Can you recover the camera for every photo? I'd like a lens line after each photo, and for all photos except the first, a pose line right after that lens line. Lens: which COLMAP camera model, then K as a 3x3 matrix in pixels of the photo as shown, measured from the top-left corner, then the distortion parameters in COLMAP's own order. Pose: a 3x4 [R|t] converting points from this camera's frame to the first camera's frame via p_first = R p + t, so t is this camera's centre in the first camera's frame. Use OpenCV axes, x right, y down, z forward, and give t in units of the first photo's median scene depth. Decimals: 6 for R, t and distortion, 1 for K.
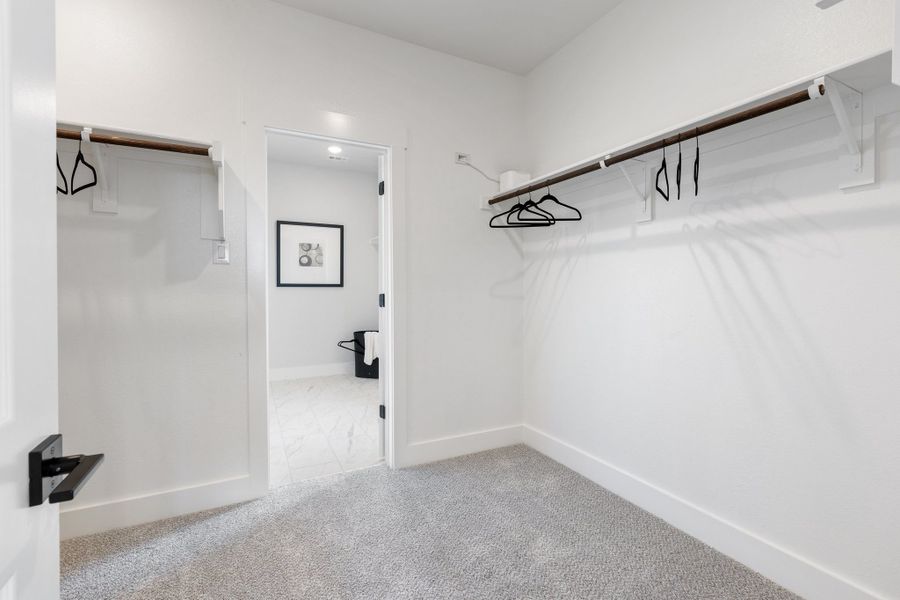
lens RADIAL K [[402.1, 0, 448.3], [0, 402.1, 297.5], [0, 0, 1]] dist [0.004321, 0.000221]
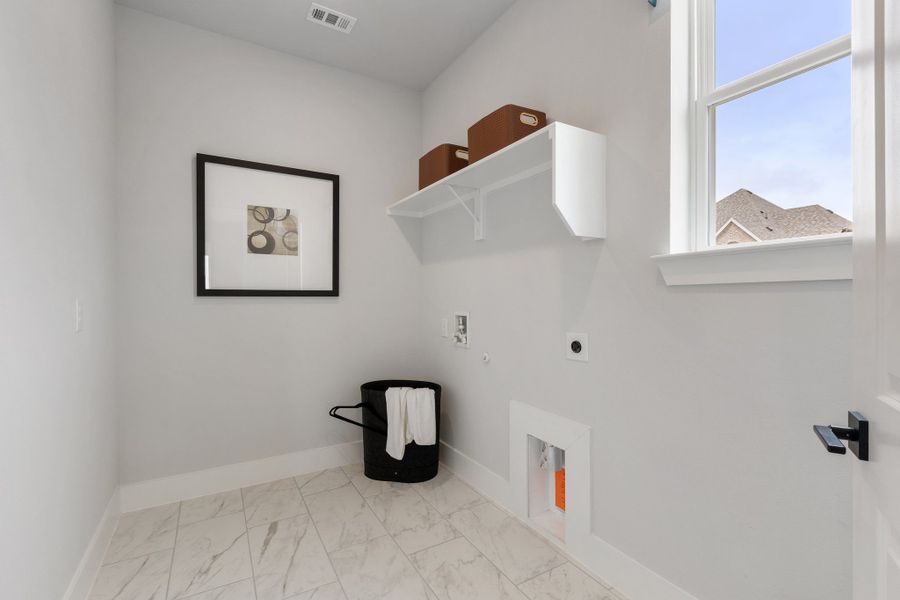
lens RADIAL K [[402.1, 0, 448.2], [0, 402.1, 299.5], [0, 0, 1]] dist [0.004321, 0.000221]
pose [[0.996985, -0.003447, 0.077516, -0.167816], [0.004482, 0.999903, -0.013179, -0.015078], [-0.077463, 0.013487, 0.996904, 0.498731]]
